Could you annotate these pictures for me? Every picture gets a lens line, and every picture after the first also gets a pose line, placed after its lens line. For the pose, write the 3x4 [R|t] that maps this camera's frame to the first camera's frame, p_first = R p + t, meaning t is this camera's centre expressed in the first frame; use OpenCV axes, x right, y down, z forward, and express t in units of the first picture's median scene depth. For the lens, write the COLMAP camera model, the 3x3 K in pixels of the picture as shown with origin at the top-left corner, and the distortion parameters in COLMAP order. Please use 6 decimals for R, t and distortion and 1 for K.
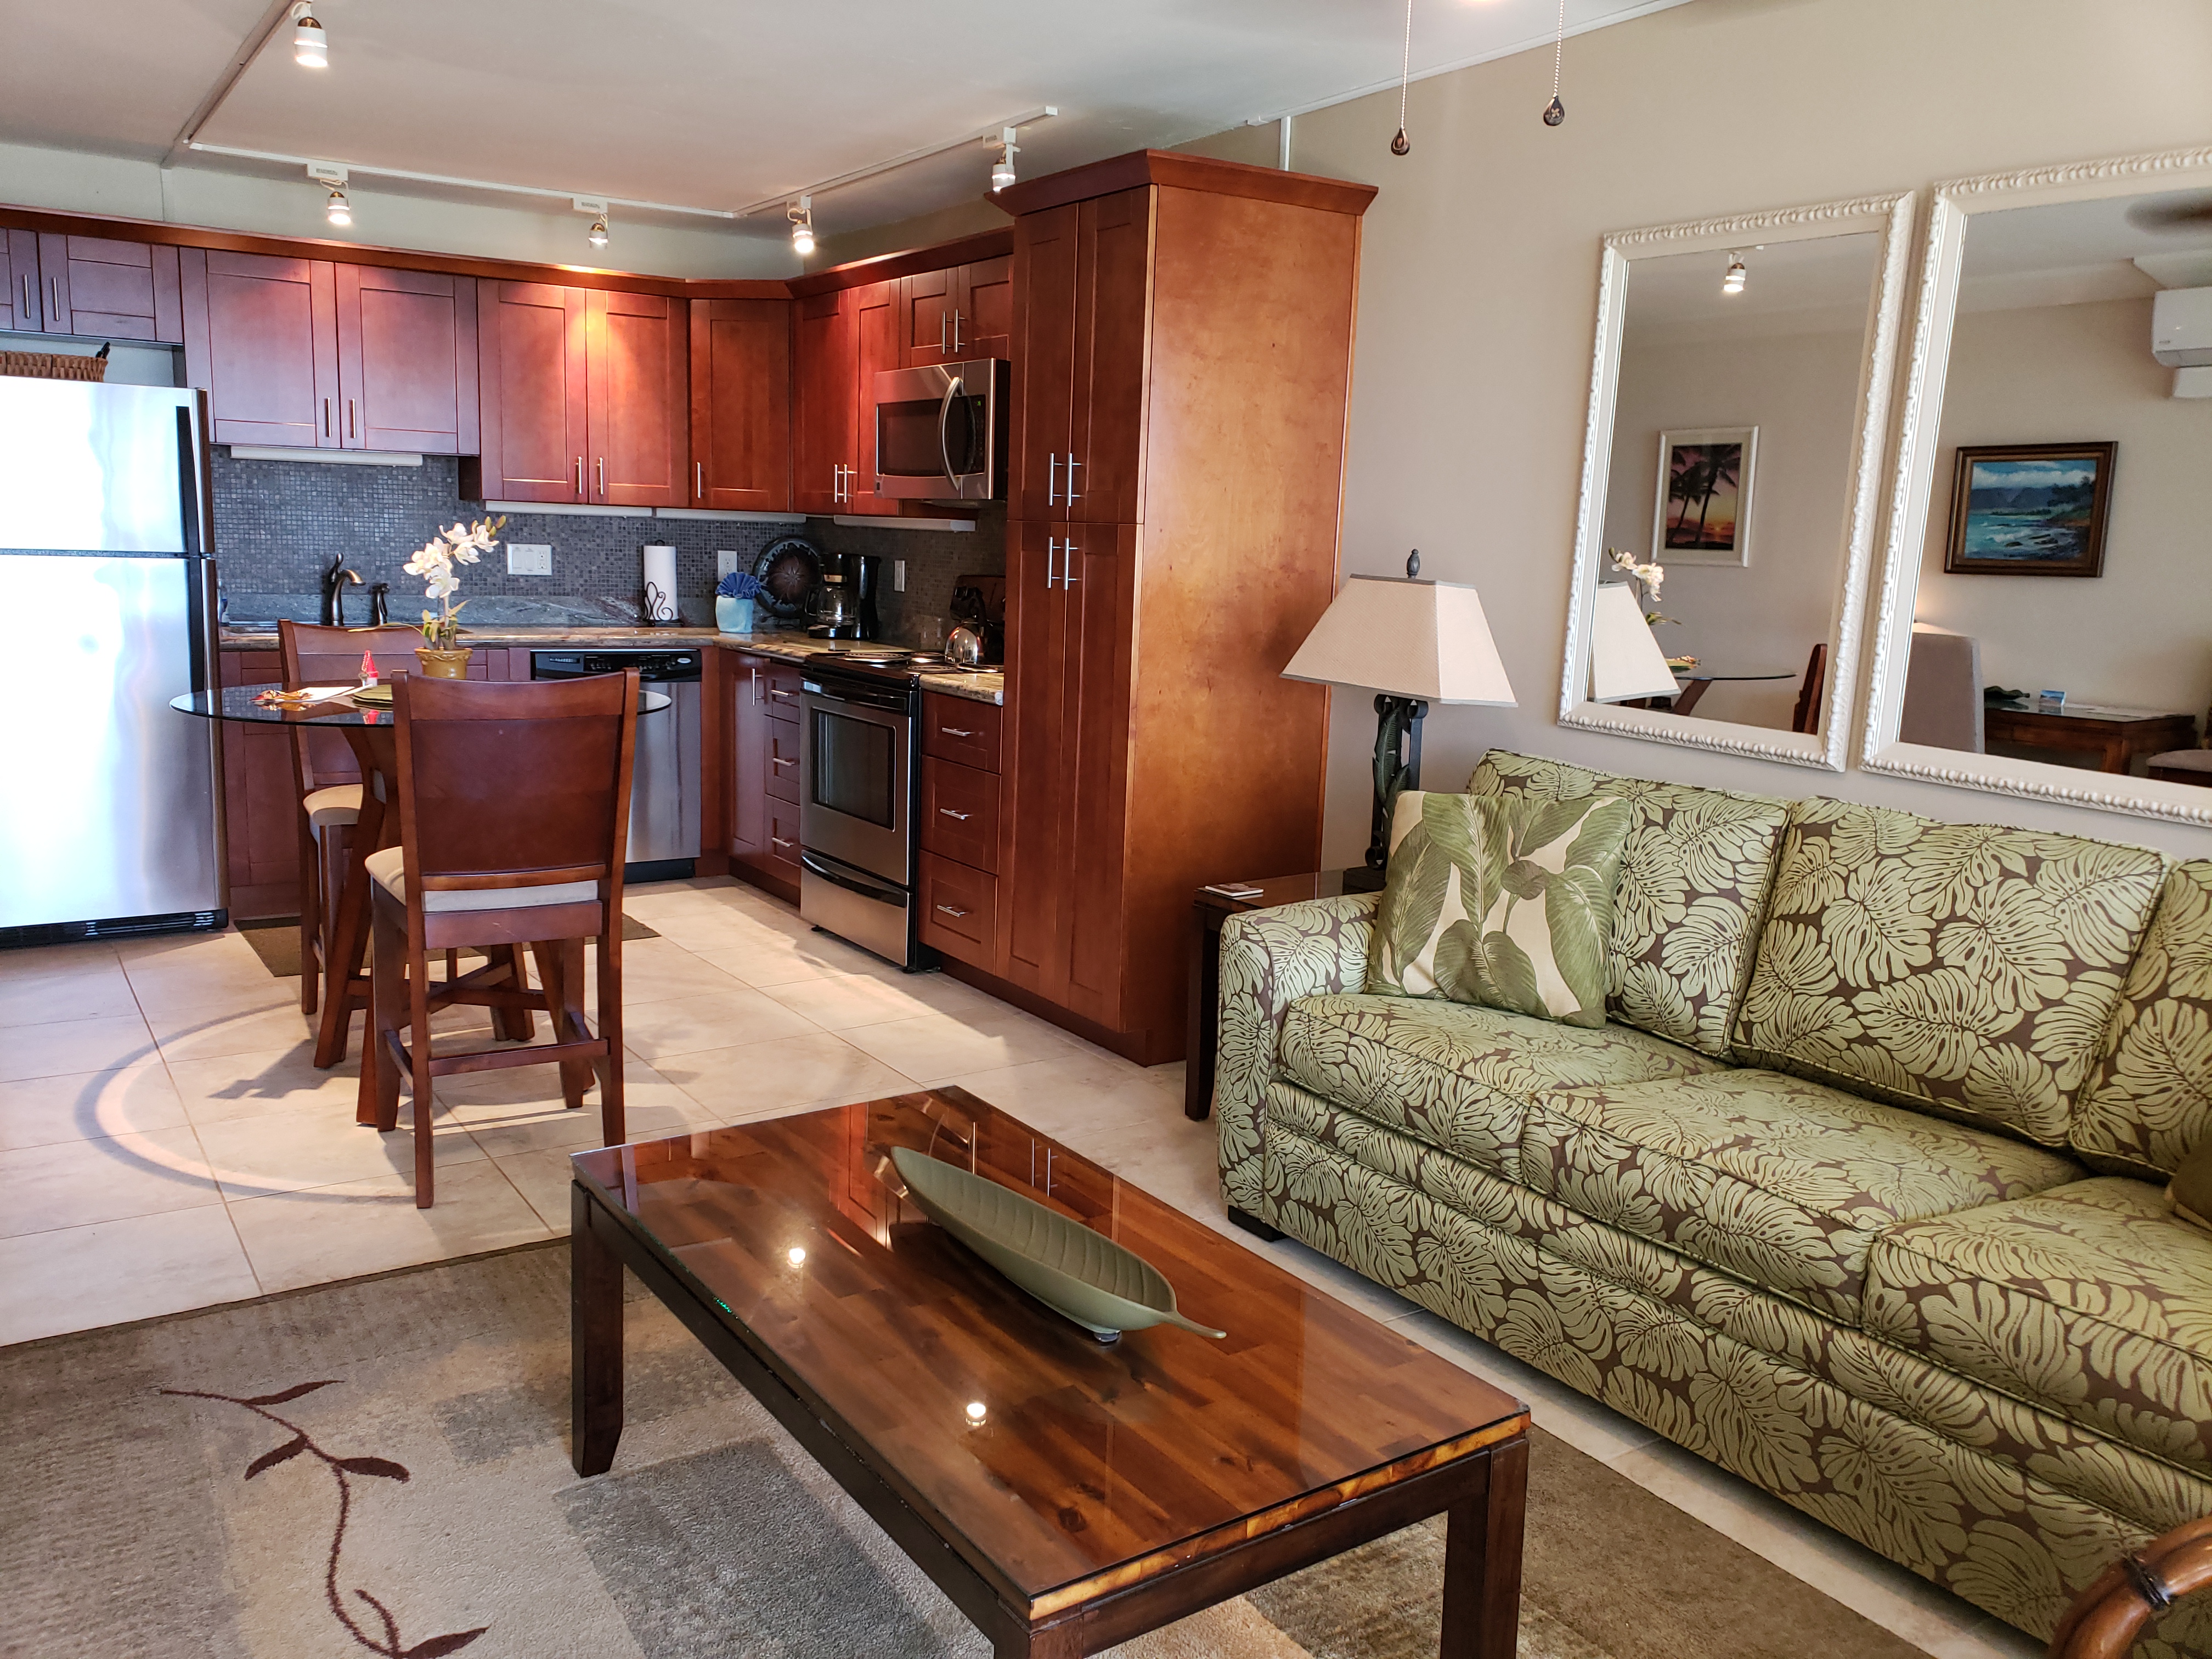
lens RADIAL K [[1711.8, 0, 1029.8], [0, 1711.8, 787.8], [0, 0, 1]] dist [0.083223, -0.080815]
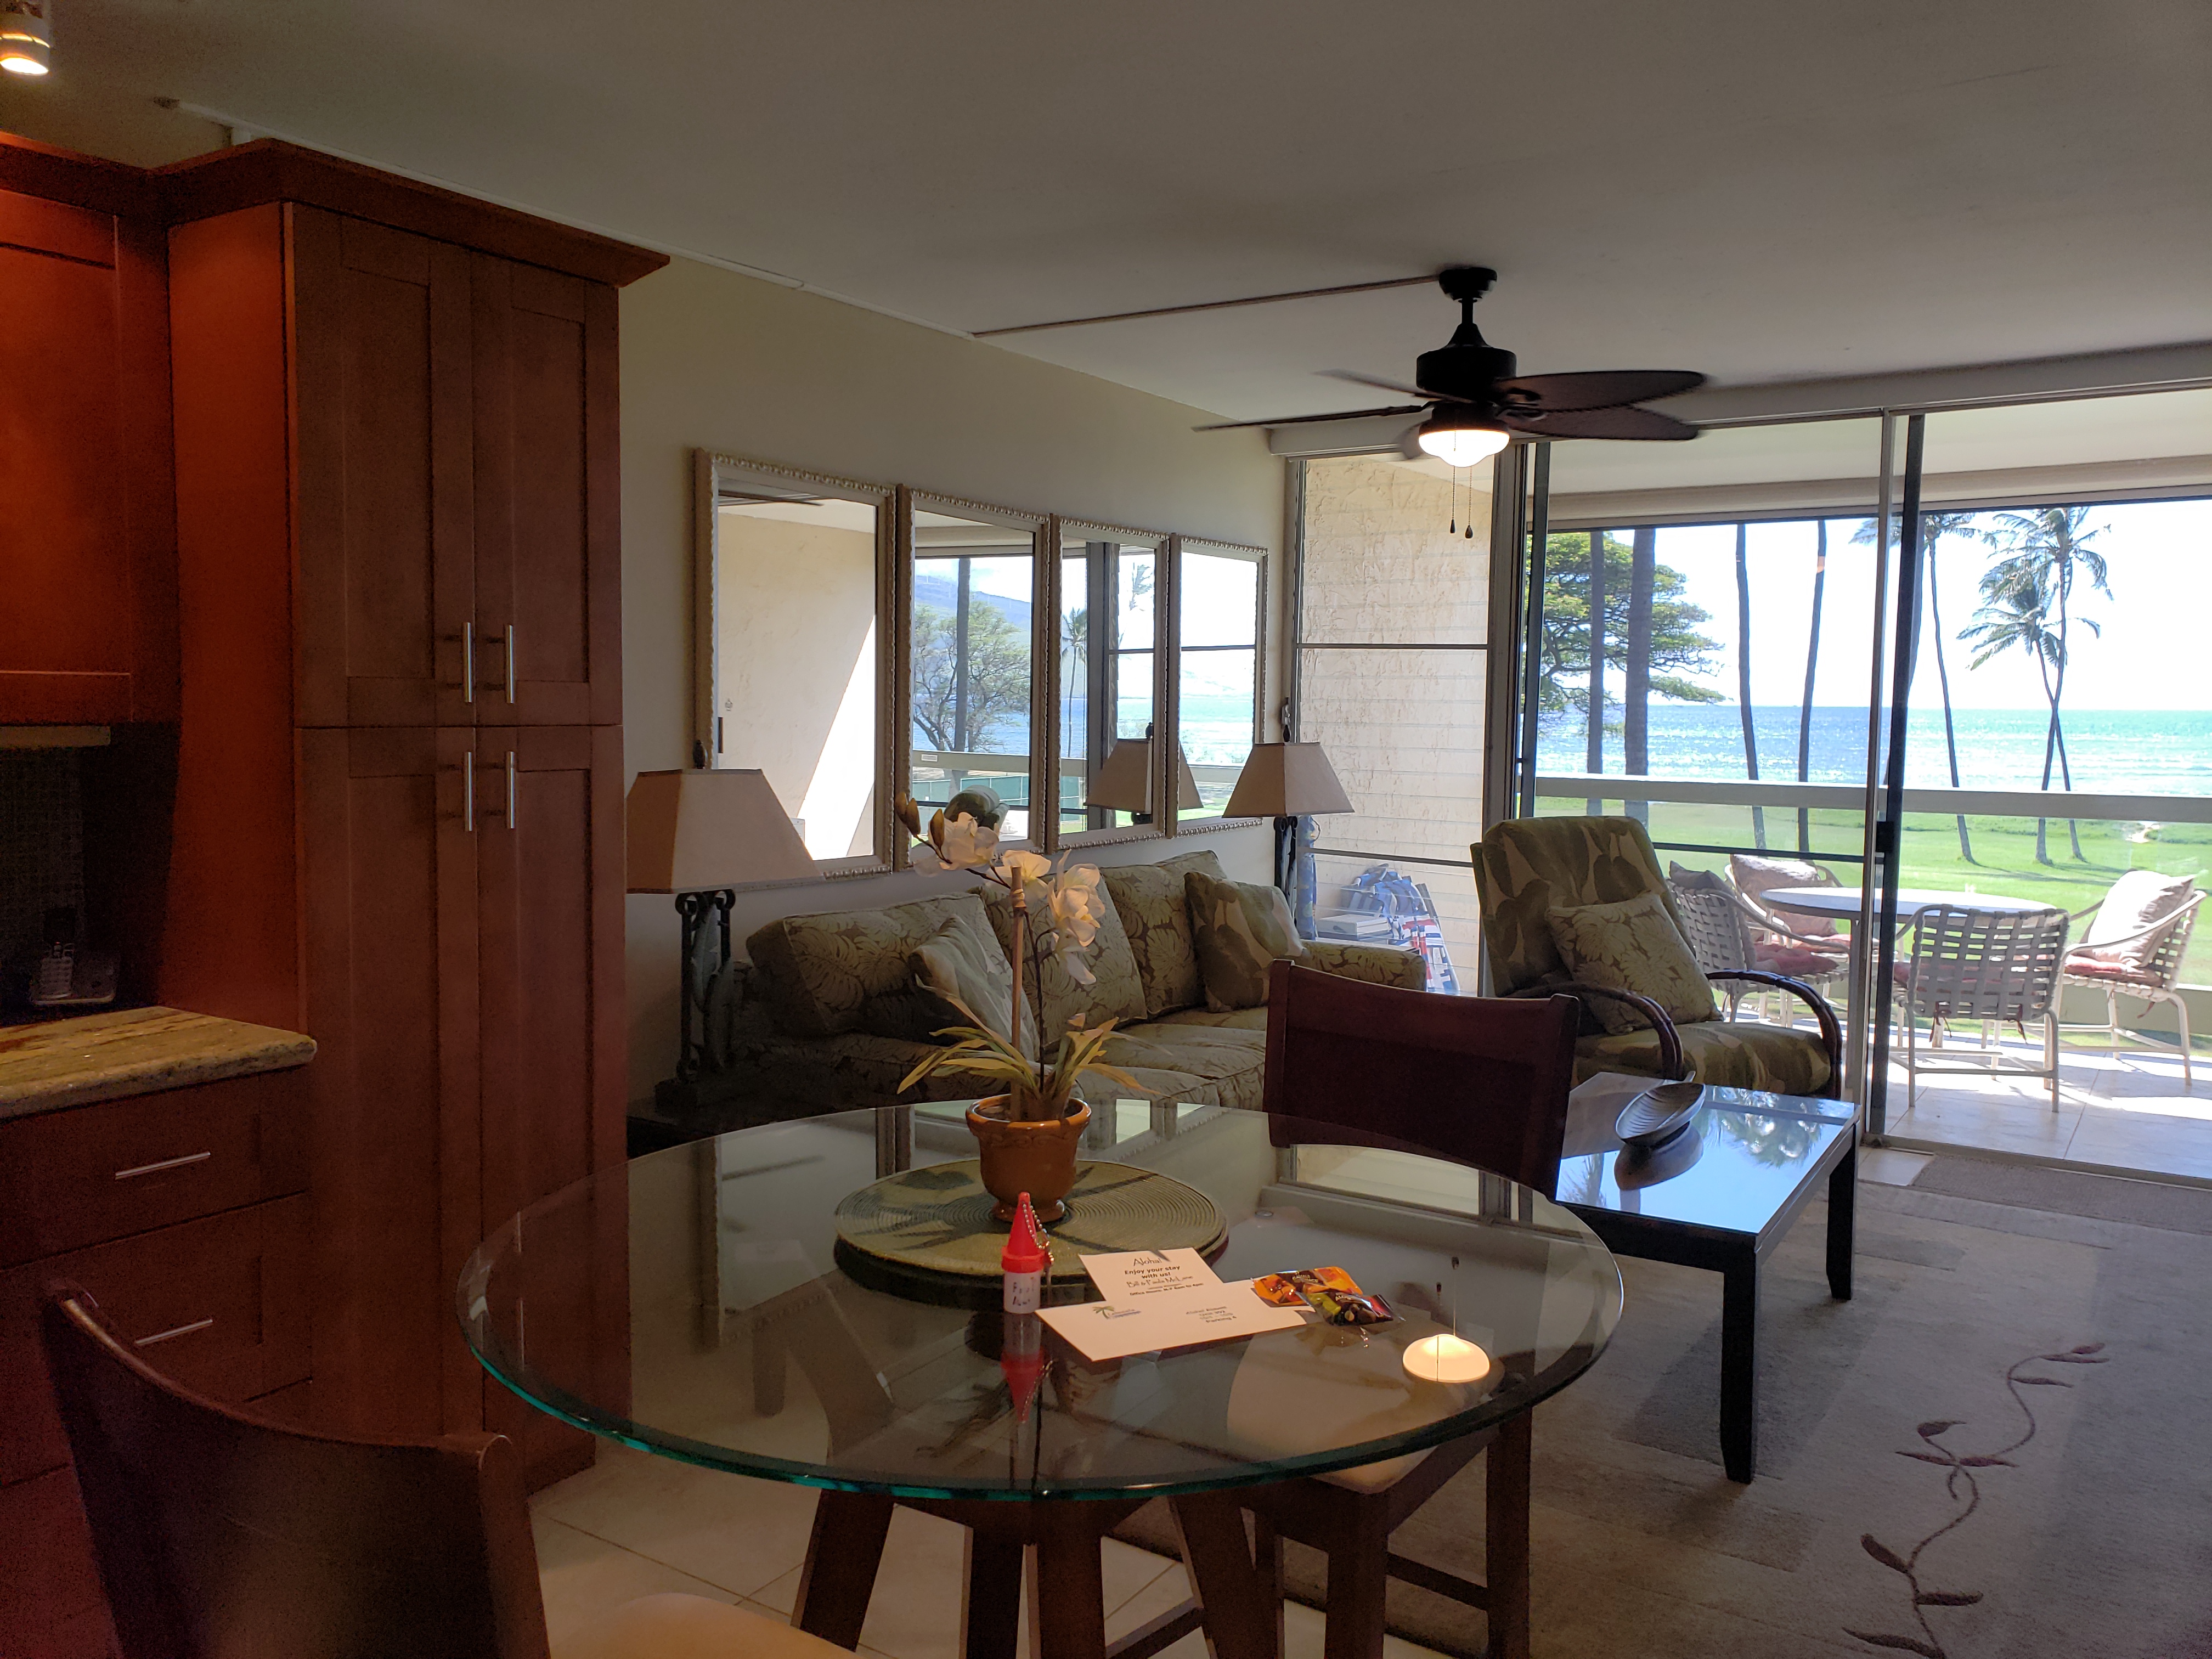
lens RADIAL K [[1720.0, 0, 1073.3], [0, 1720.0, 822.1], [0, 0, 1]] dist [0.114057, -0.183091]
pose [[-0.406900, -0.100840, 0.907890, -0.862245], [0.119610, 0.979450, 0.162395, -0.259124], [-0.905608, 0.174671, -0.386477, 1.369672]]
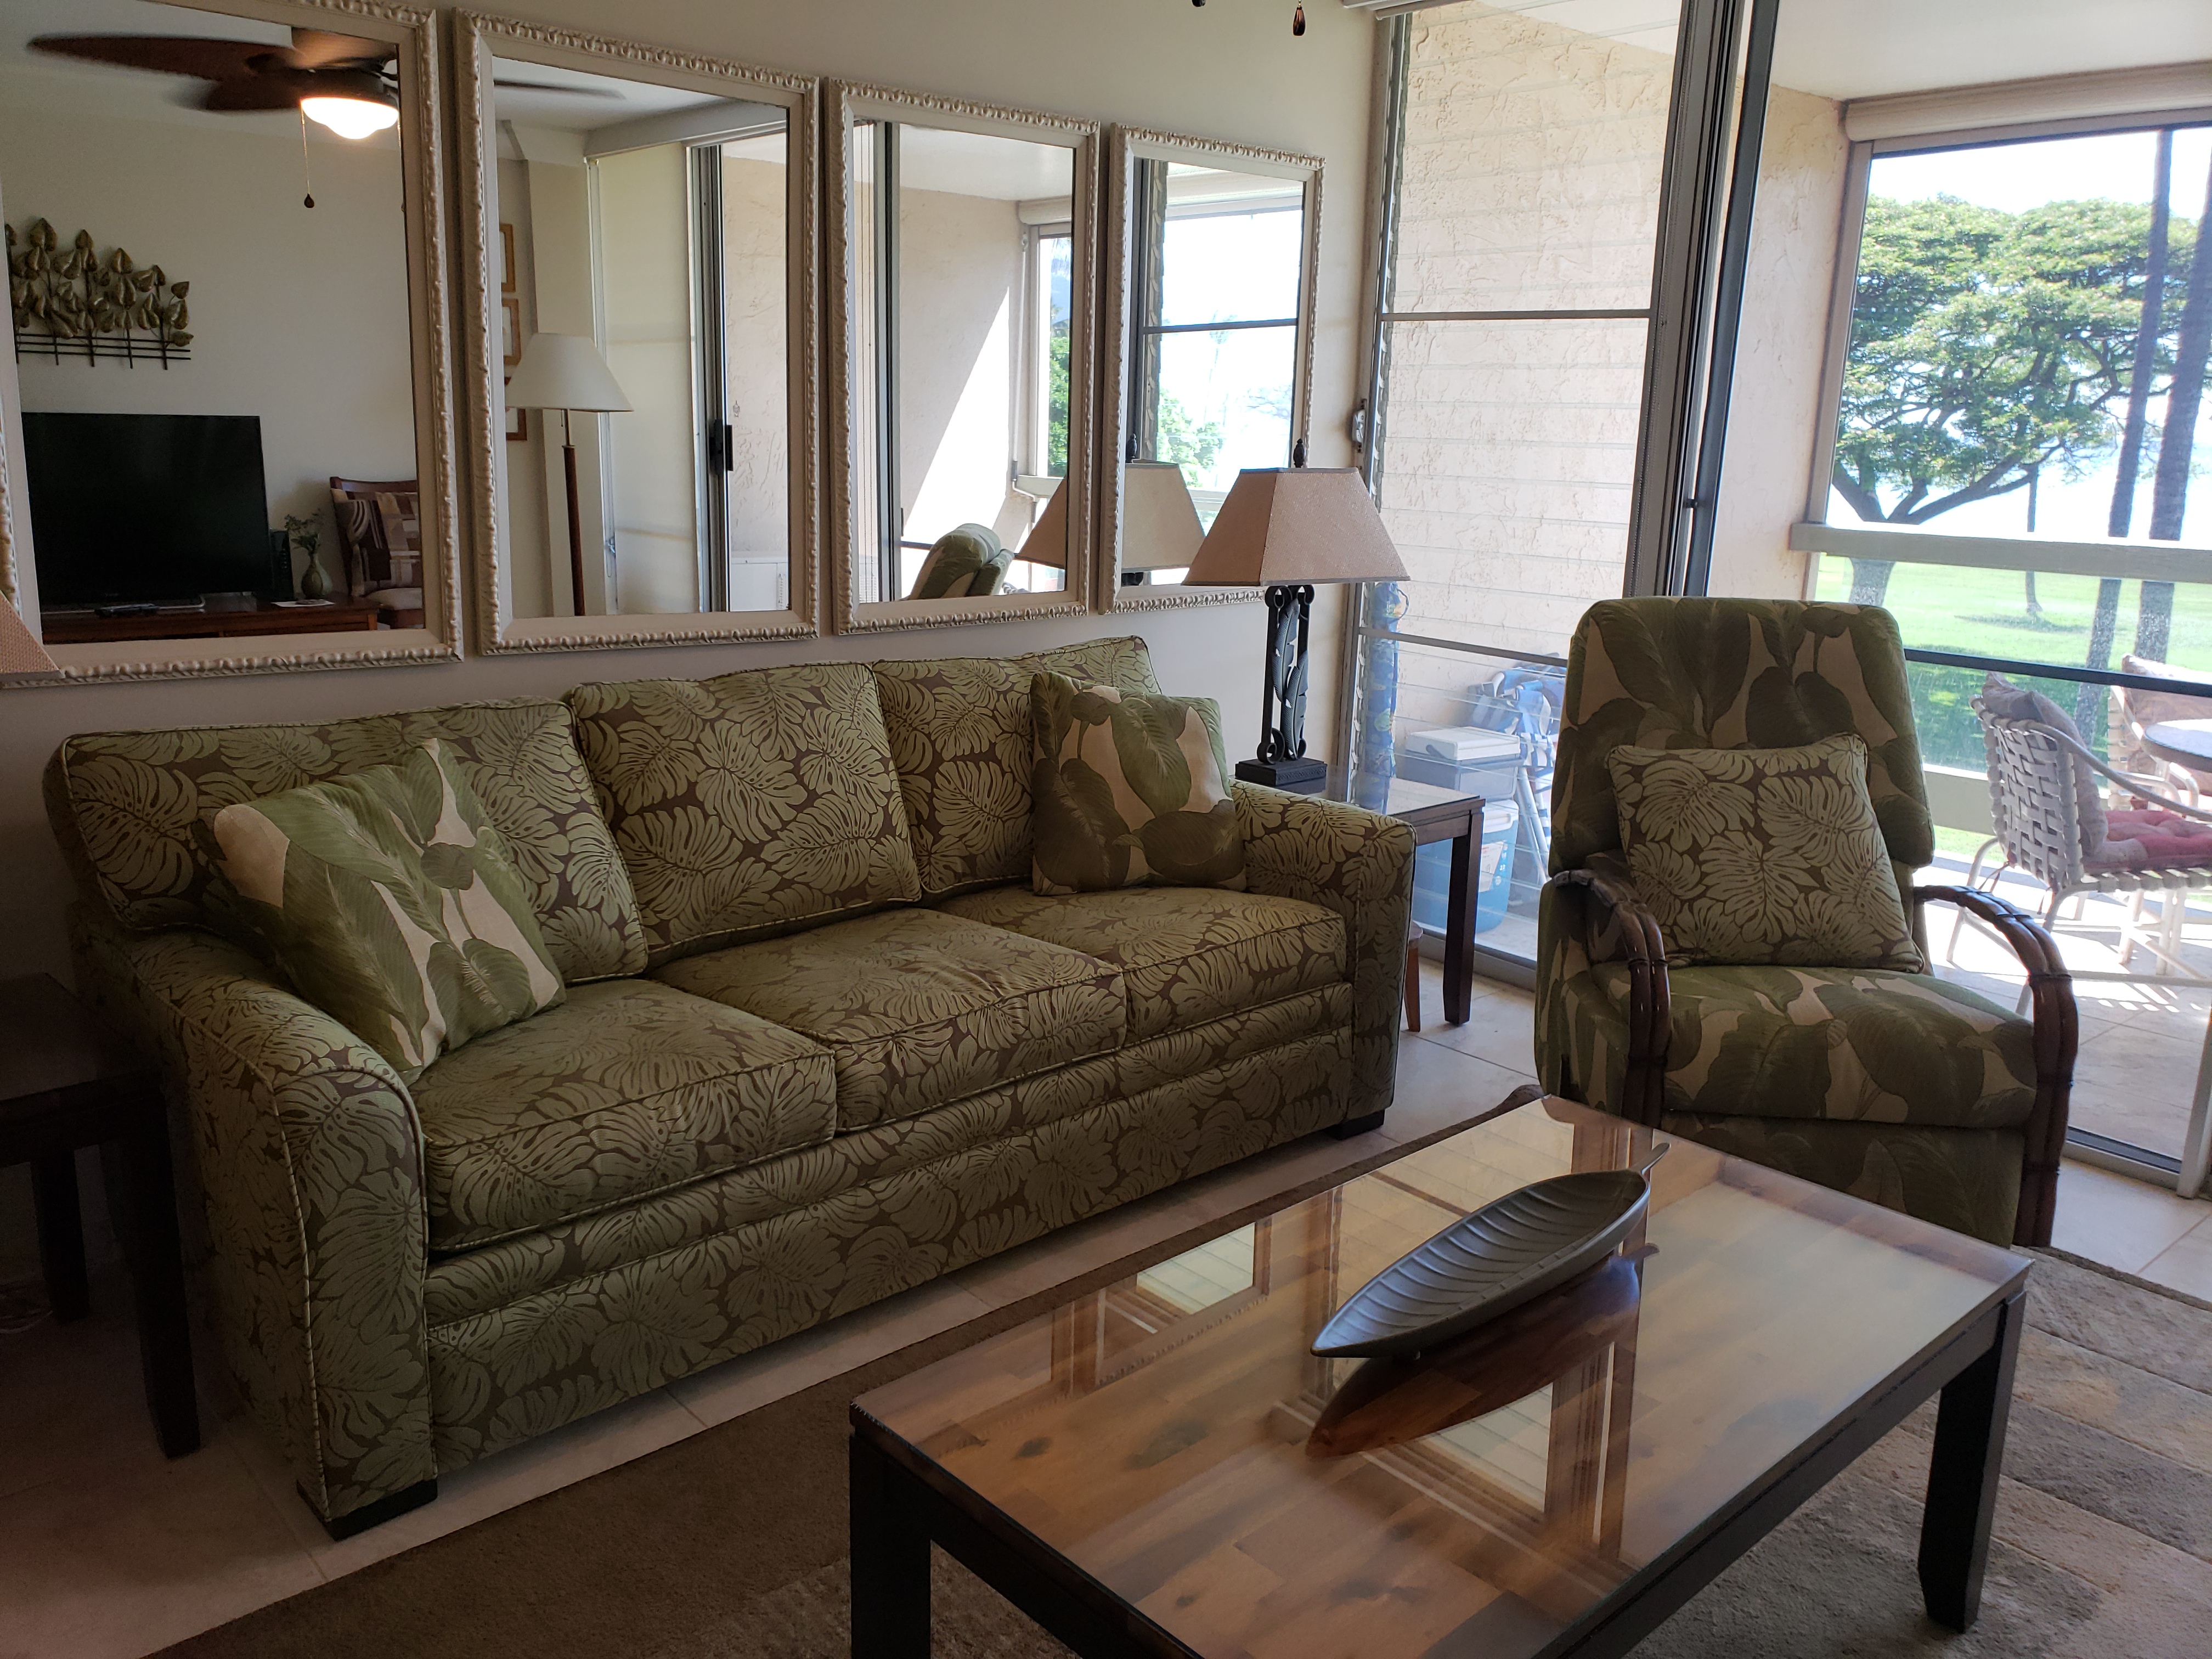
lens RADIAL K [[1745.6, 0, 1100.2], [0, 1745.6, 822.7], [0, 0, 1]] dist [0.188235, -0.338977]
pose [[-0.164684, -0.255646, 0.952641, -0.483565], [0.124546, 0.952708, 0.277194, -0.141238], [-0.978452, 0.164297, -0.125056, 0.781126]]
